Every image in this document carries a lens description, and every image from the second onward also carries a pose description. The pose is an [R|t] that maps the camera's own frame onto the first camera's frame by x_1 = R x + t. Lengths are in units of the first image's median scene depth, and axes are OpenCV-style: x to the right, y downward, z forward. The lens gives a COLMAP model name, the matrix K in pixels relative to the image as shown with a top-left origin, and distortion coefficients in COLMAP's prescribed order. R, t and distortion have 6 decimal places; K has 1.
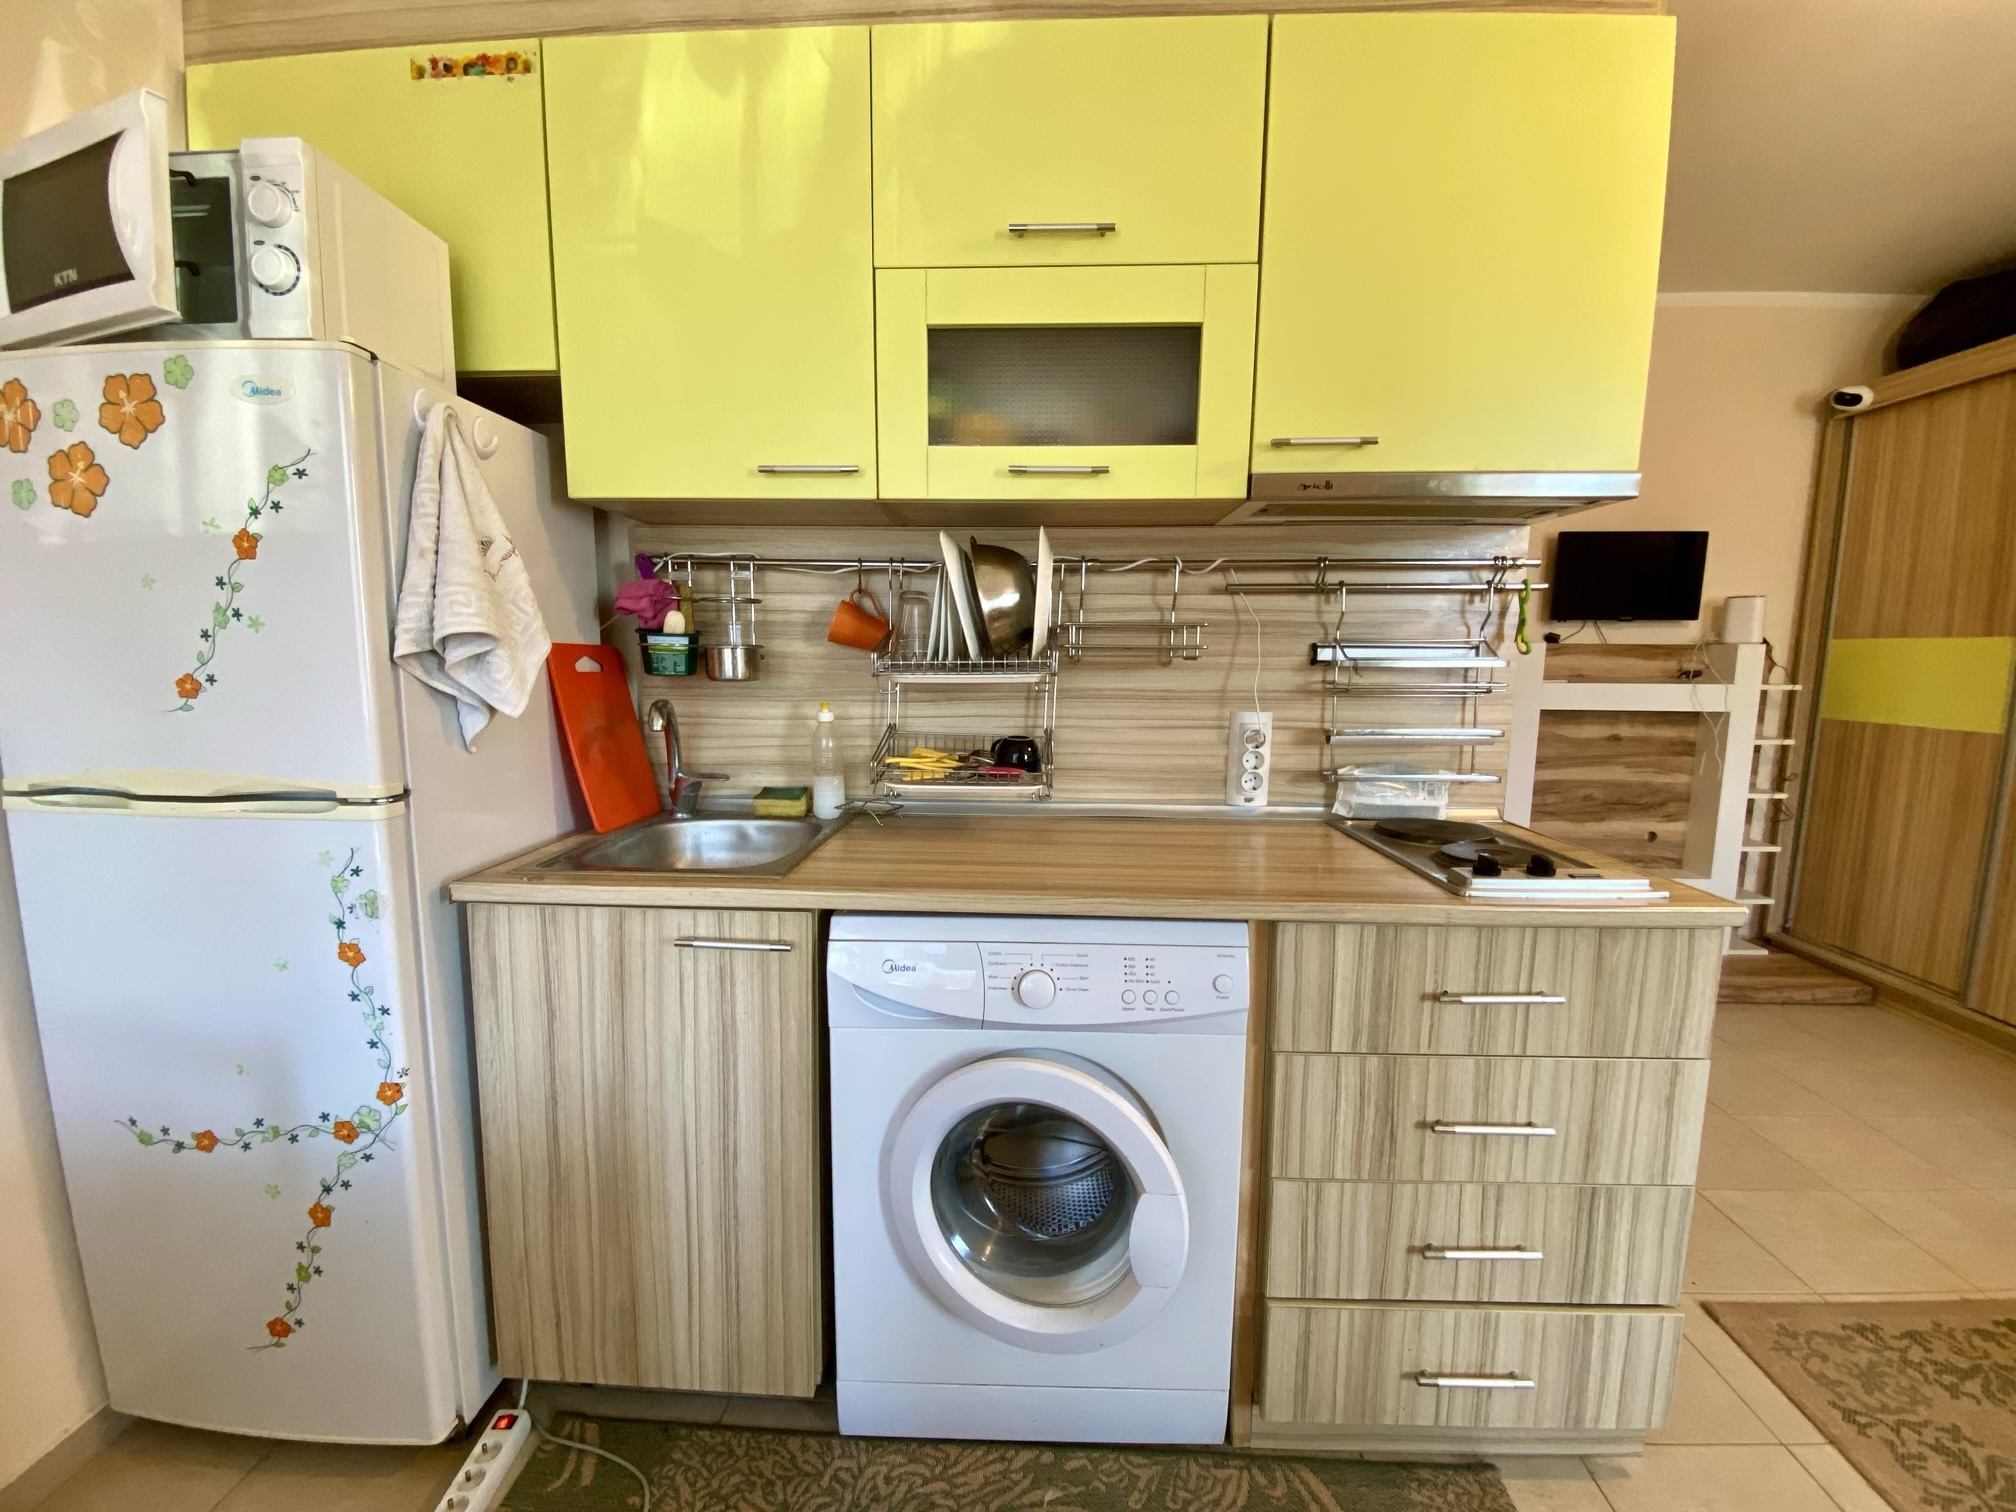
lens RADIAL K [[826.2, 0, 1000.8], [0, 826.2, 766.1], [0, 0, 1]] dist [0.016059, -0.019053]
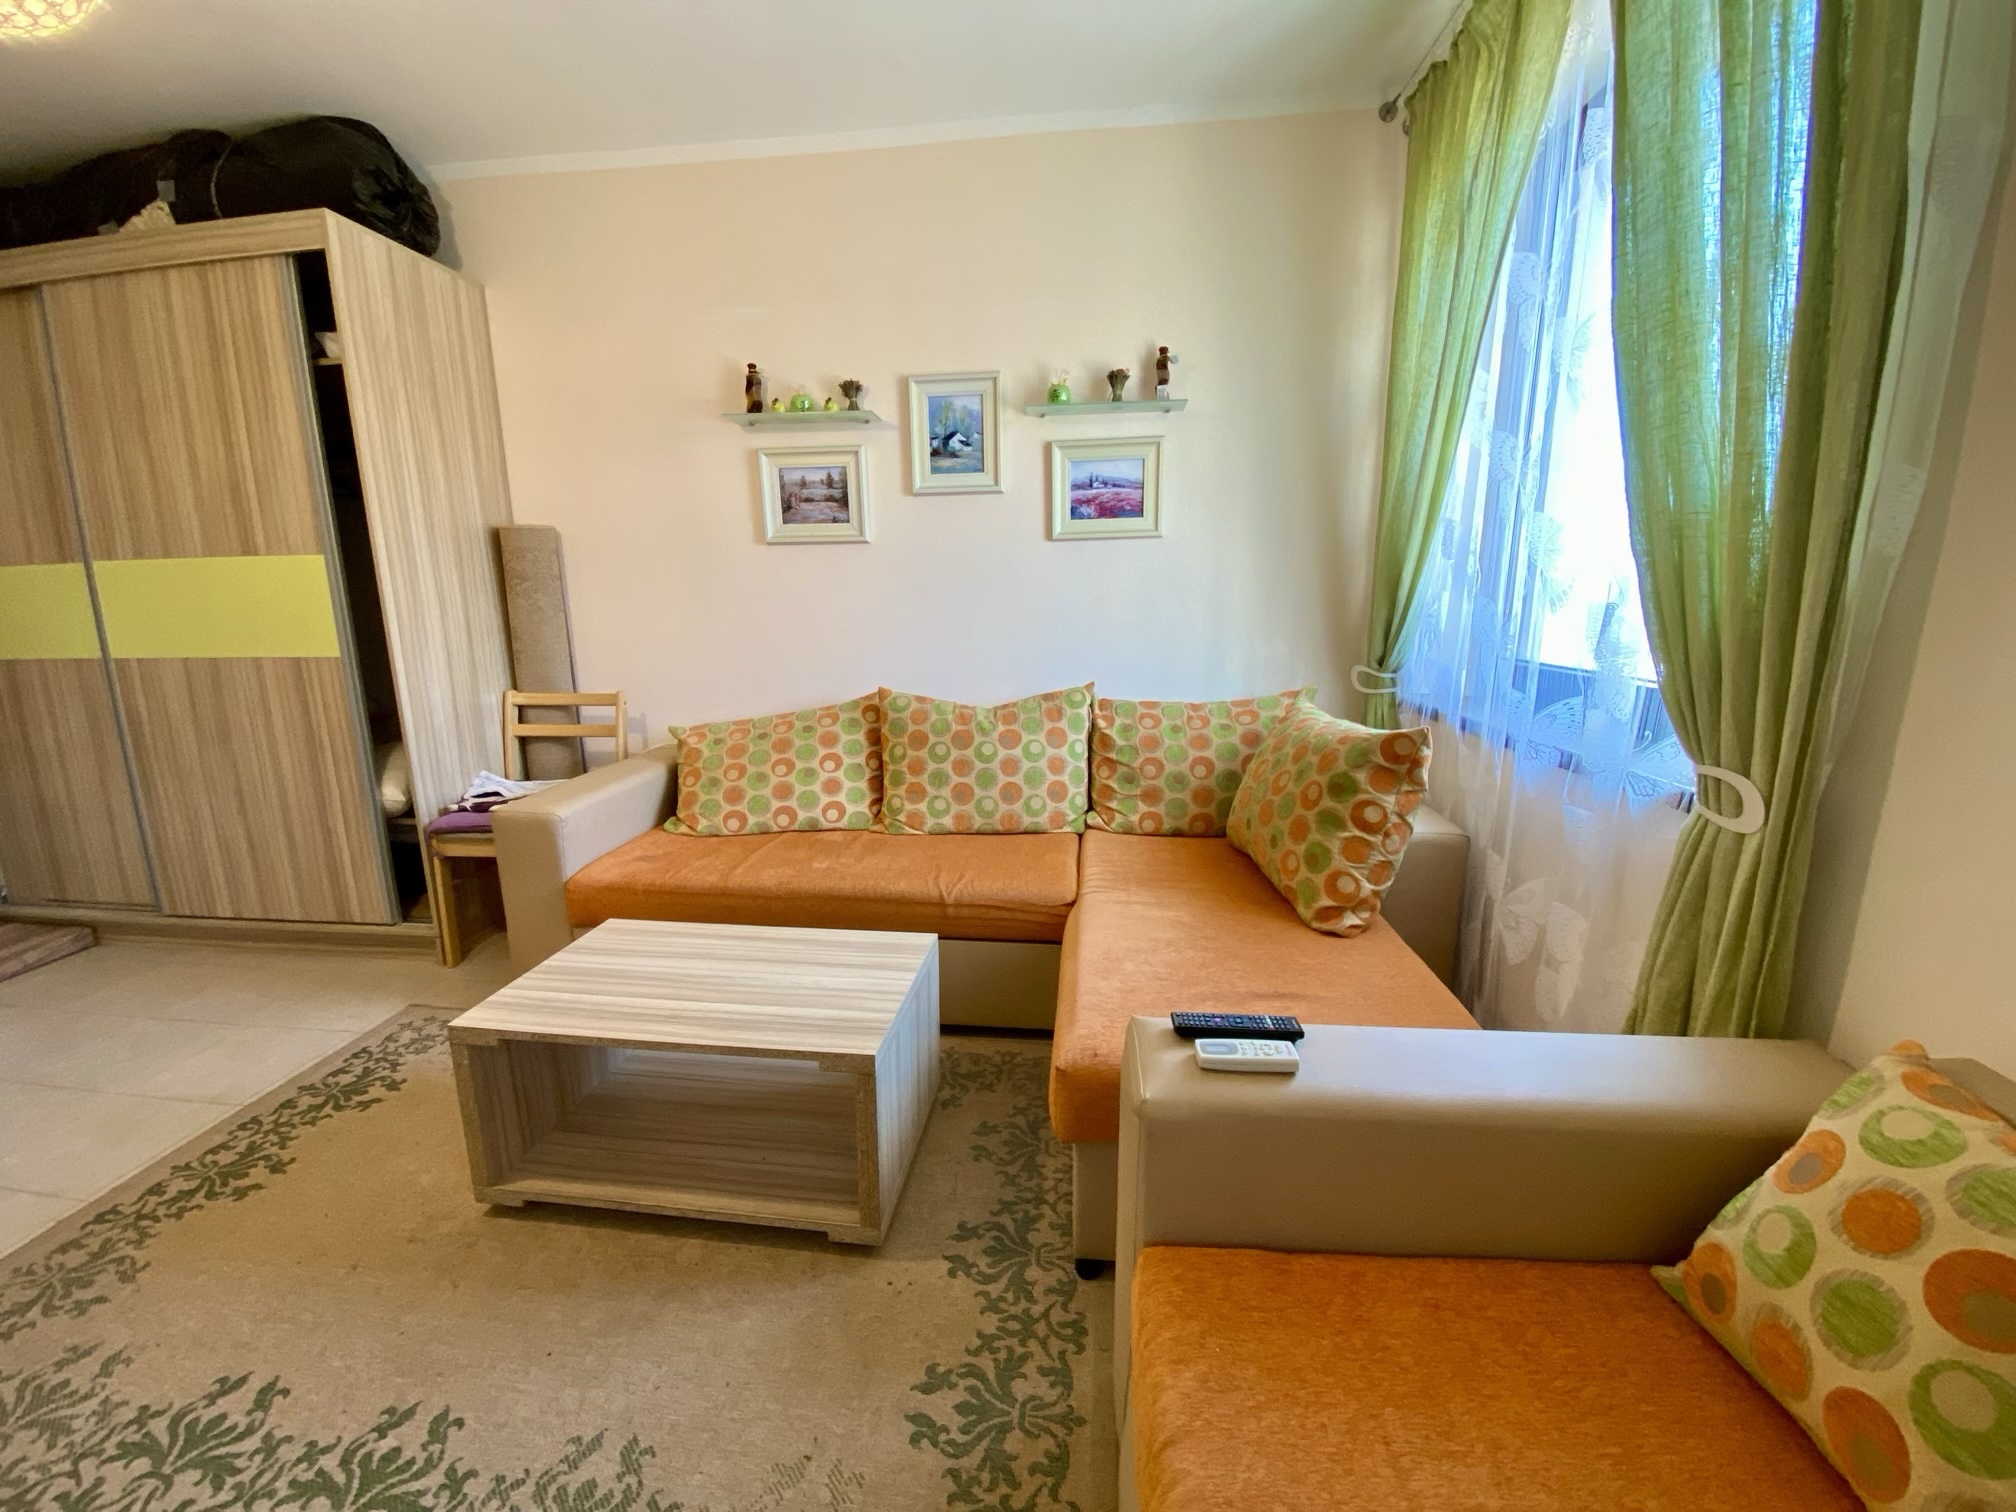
lens RADIAL K [[815.2, 0, 1002.6], [0, 815.2, 772.1], [0, 0, 1]] dist [0.022476, -0.021519]
pose [[0.045727, -0.219289, 0.974588, 0.471549], [0.138490, 0.967579, 0.211214, 0.081743], [-0.989308, 0.125313, 0.074614, -0.384844]]
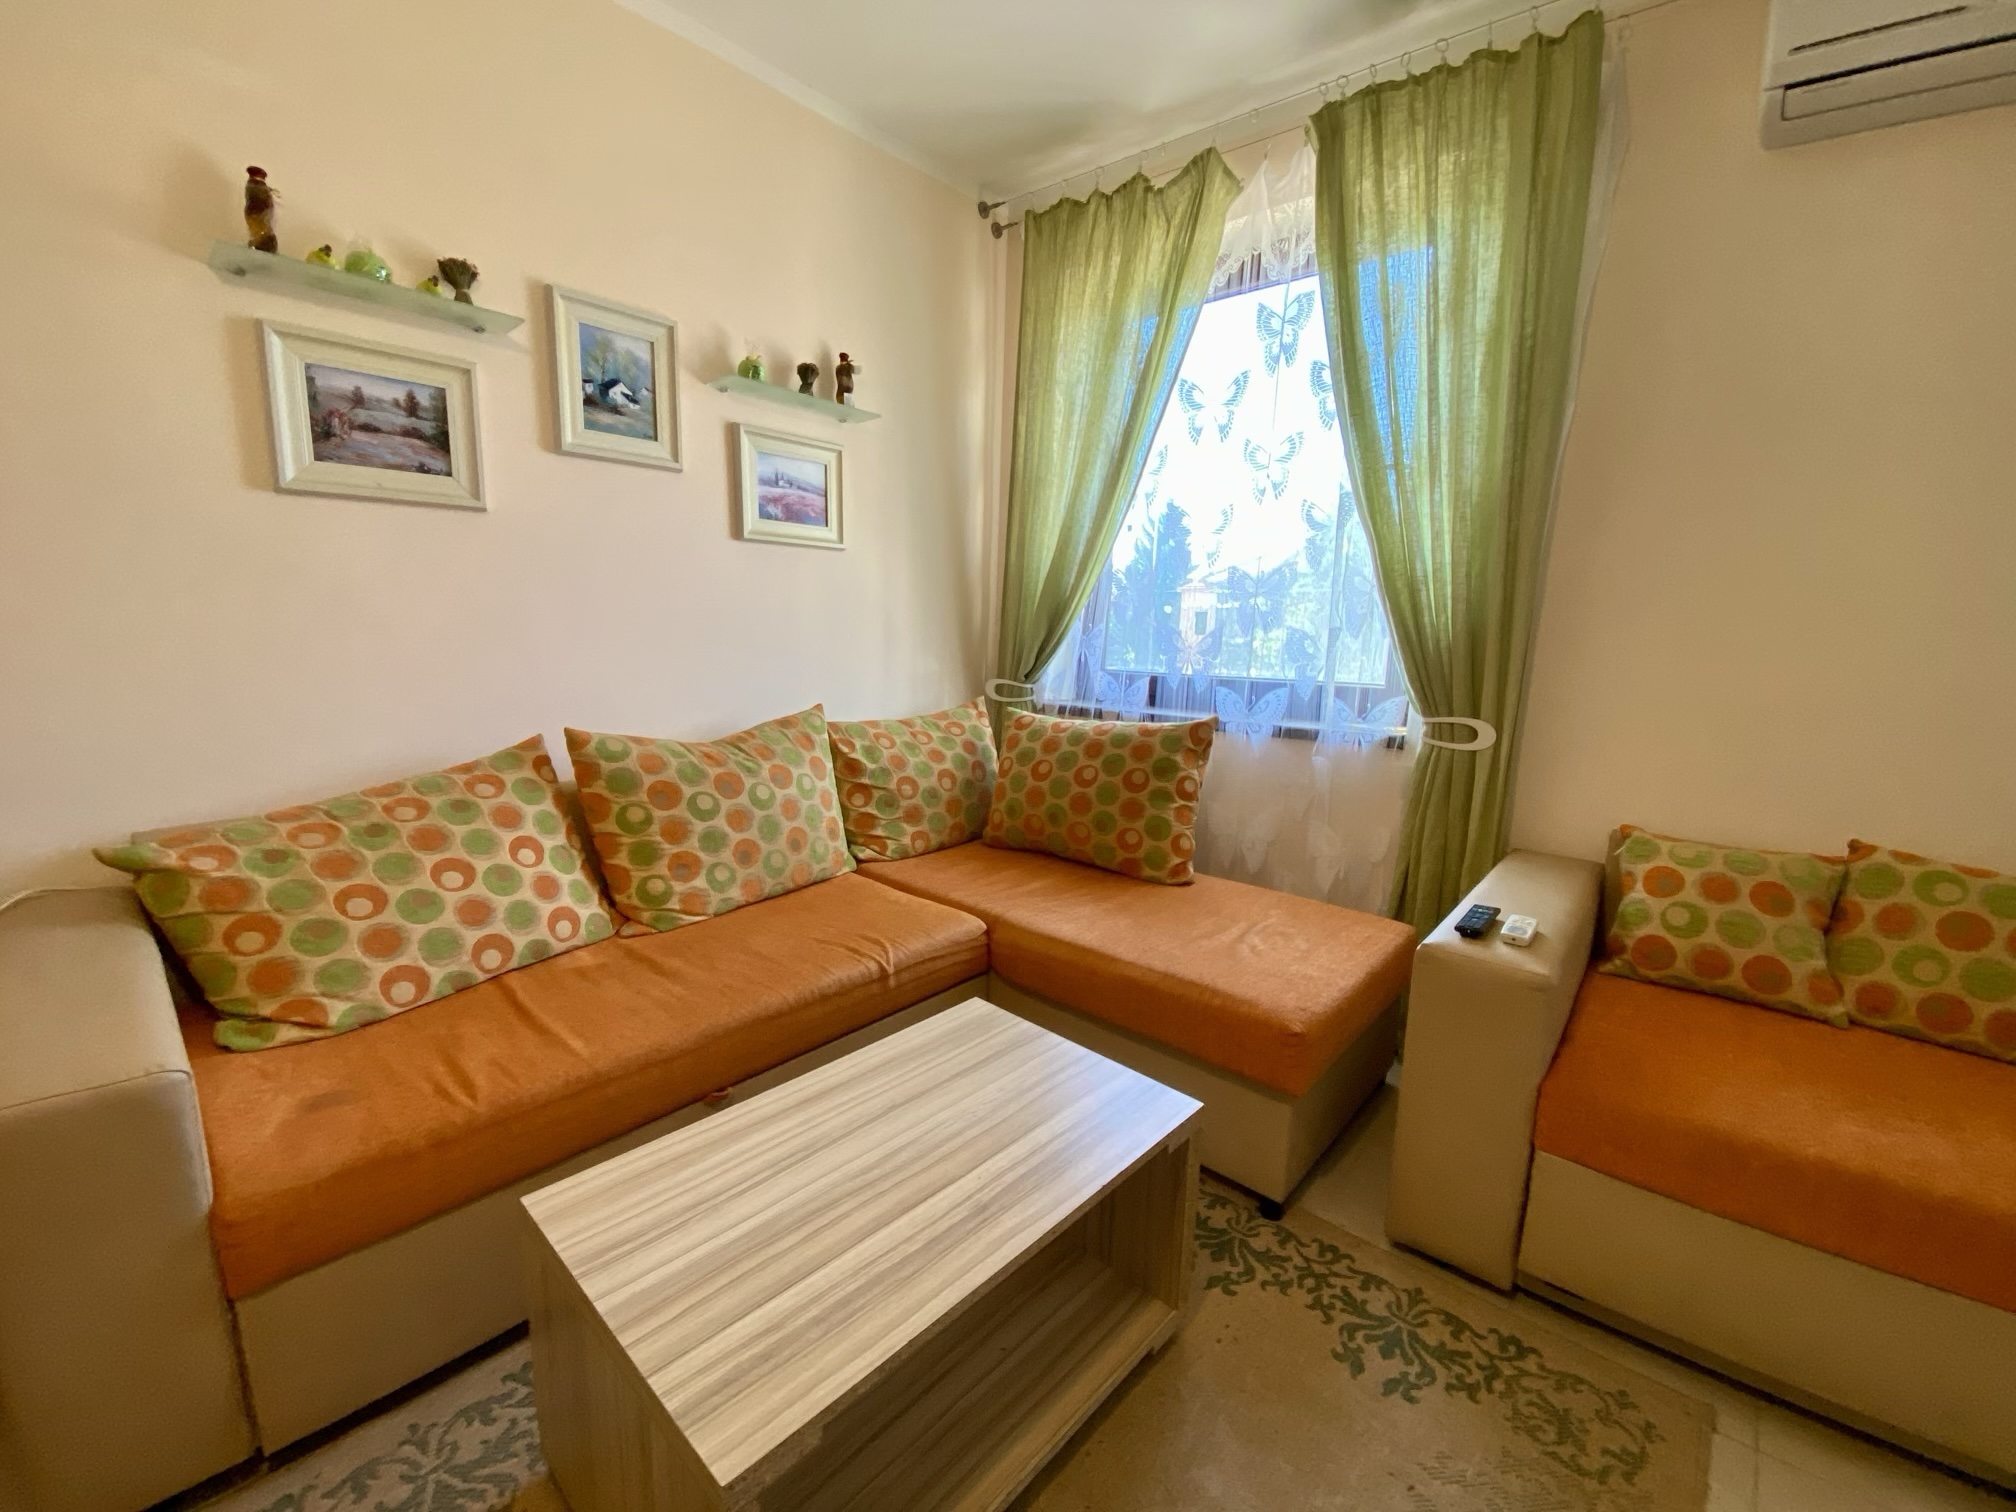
lens RADIAL K [[815.2, 0, 1002.6], [0, 815.2, 772.1], [0, 0, 1]] dist [0.022476, -0.021519]
pose [[-0.789972, -0.134081, 0.598302, 1.079969], [0.050102, 0.958418, 0.280937, -0.021256], [-0.611092, 0.251909, -0.750406, 0.678510]]
